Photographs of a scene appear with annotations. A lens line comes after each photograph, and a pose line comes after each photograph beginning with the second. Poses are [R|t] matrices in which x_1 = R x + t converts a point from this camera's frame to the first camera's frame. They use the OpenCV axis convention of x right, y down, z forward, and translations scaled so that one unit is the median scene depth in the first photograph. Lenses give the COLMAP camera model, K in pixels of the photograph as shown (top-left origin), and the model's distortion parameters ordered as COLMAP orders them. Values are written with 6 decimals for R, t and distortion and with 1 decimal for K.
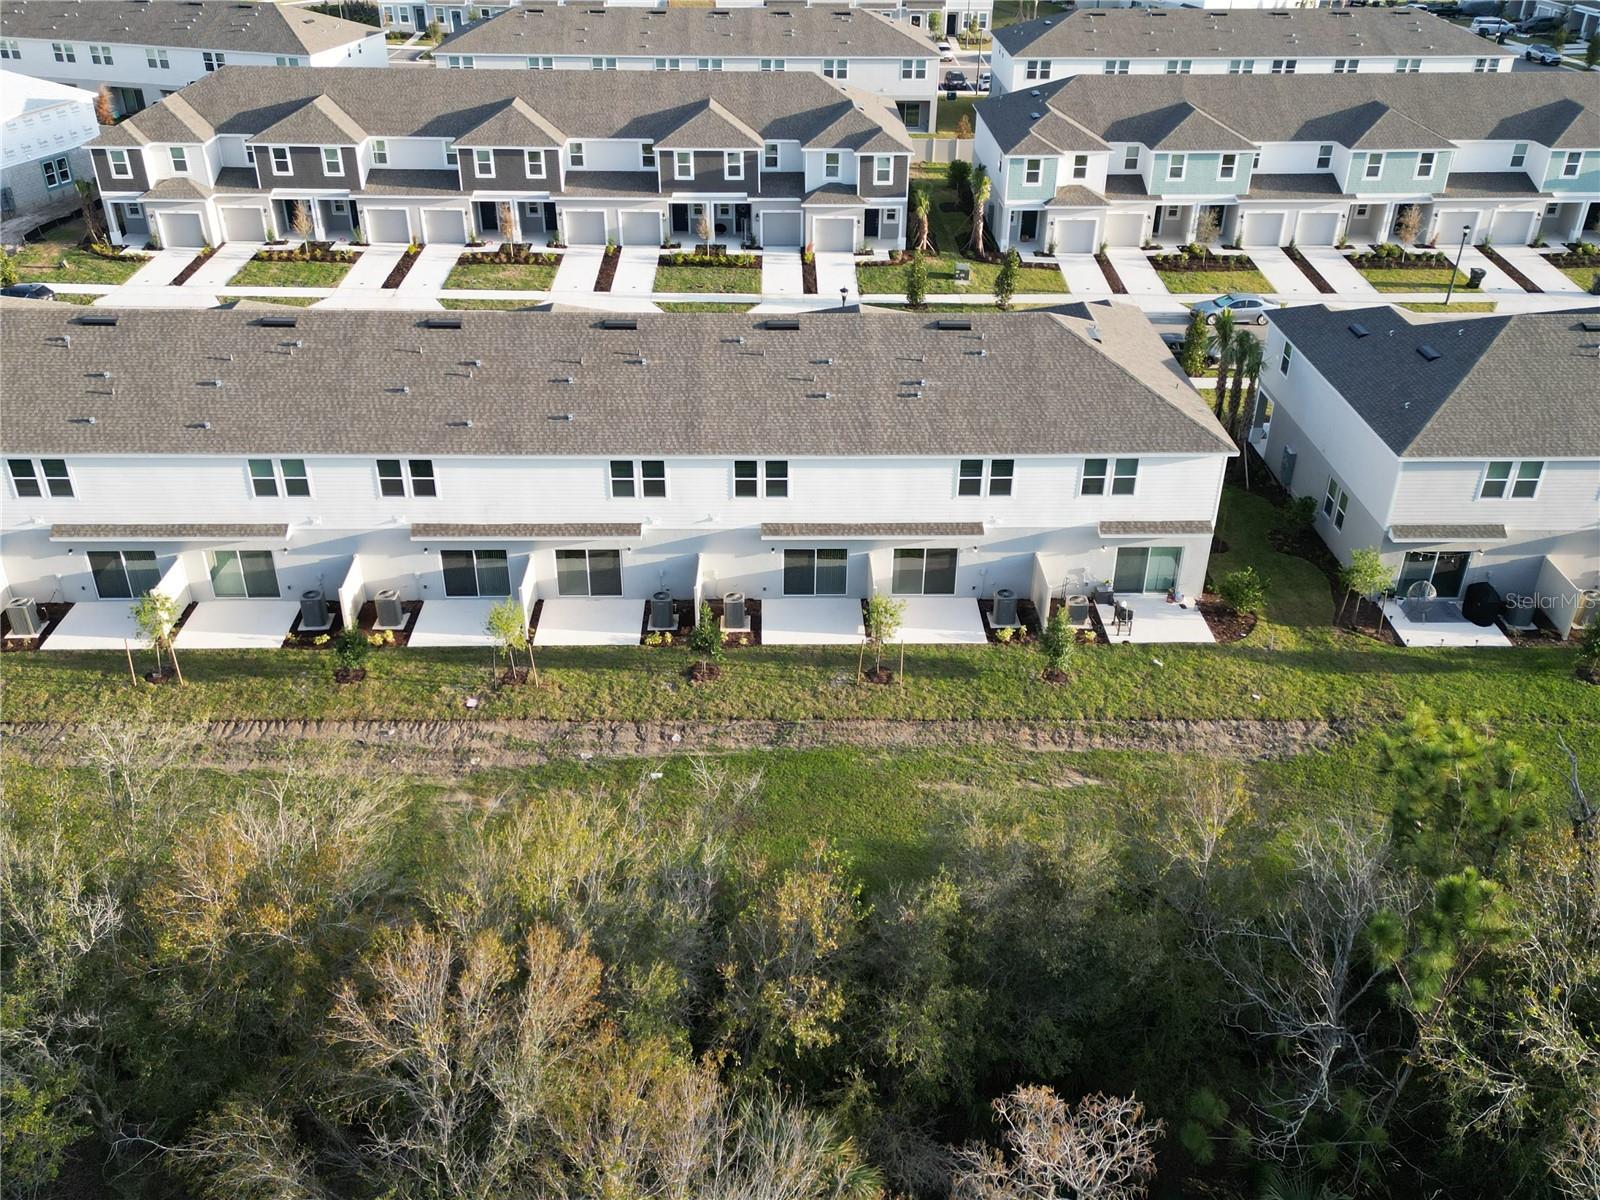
lens RADIAL K [[1319.4, 0, 800.0], [0, 1319.4, 600.0], [0, 0, 1]] dist [-0.000712, 0.000112]
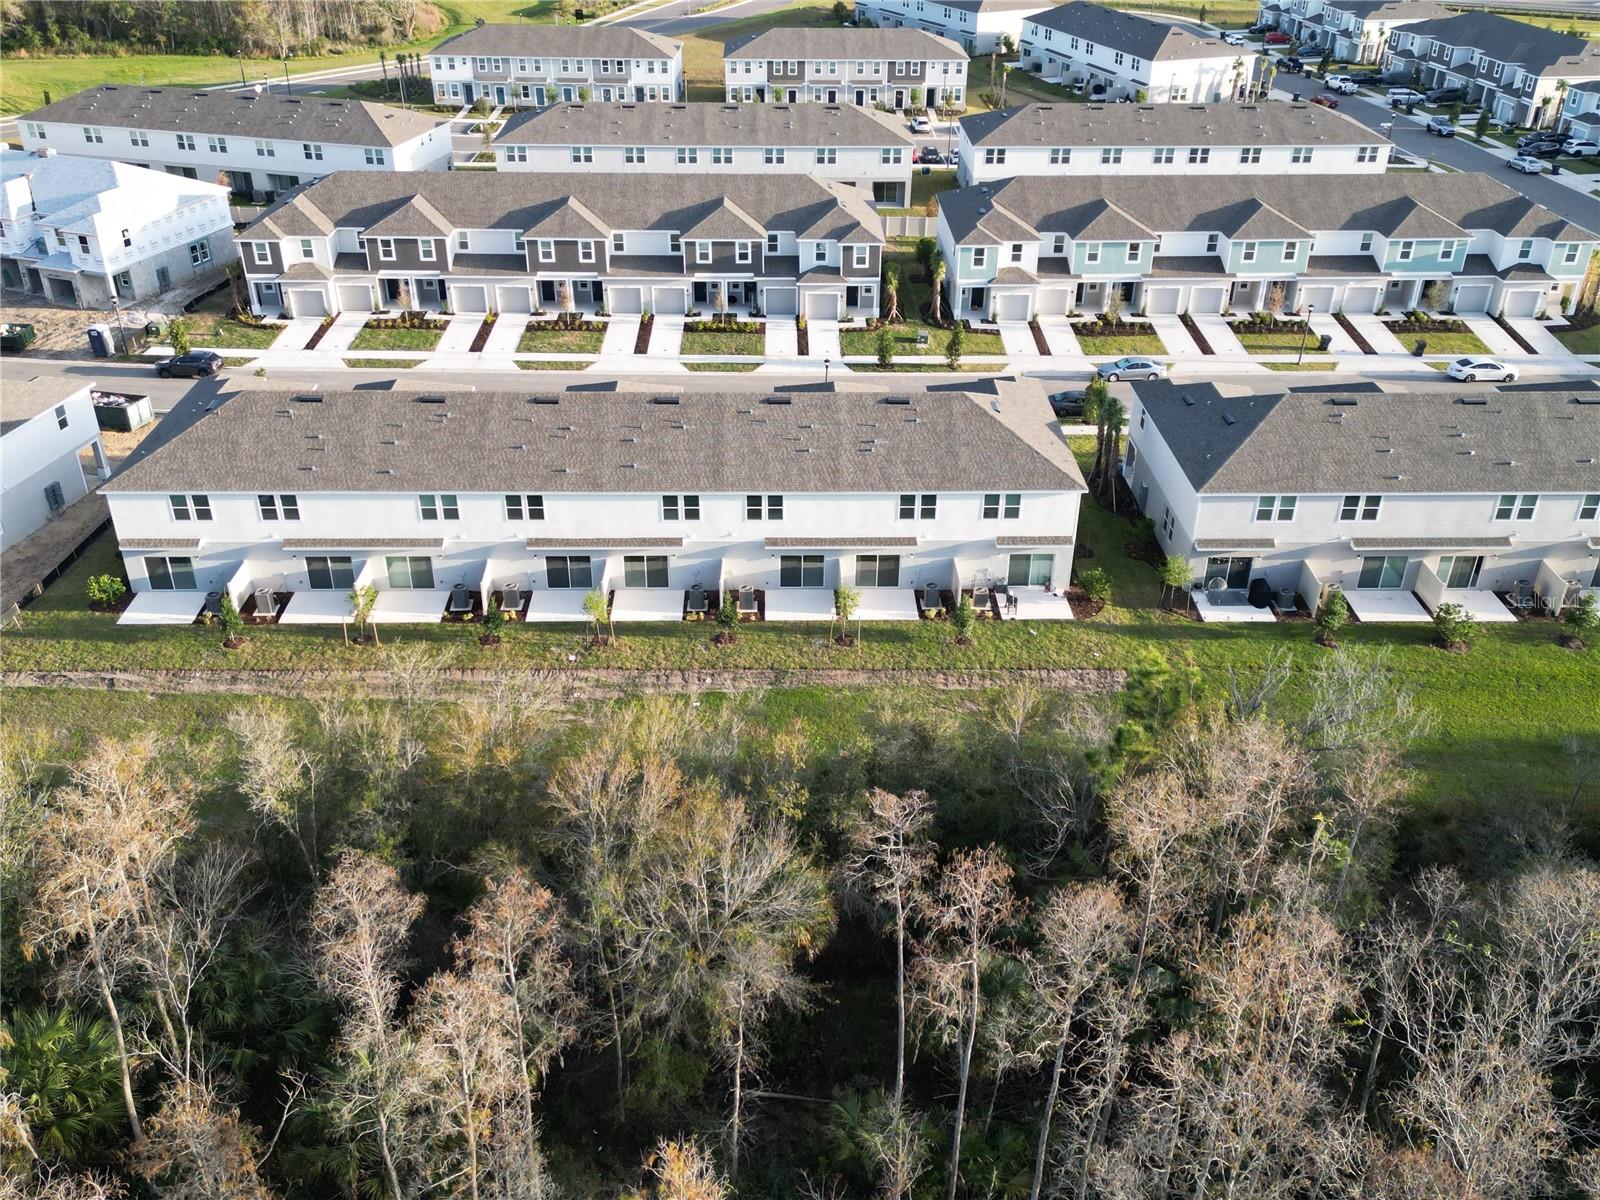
lens RADIAL K [[1319.4, 0, 800.0], [0, 1319.4, 600.0], [0, 0, 1]] dist [-0.000712, 0.000112]
pose [[0.999997, 0.000139, -0.002544, 0.008117], [-0.000148, 0.999994, -0.003435, 0.009644], [0.002544, 0.003435, 0.999991, -0.282019]]
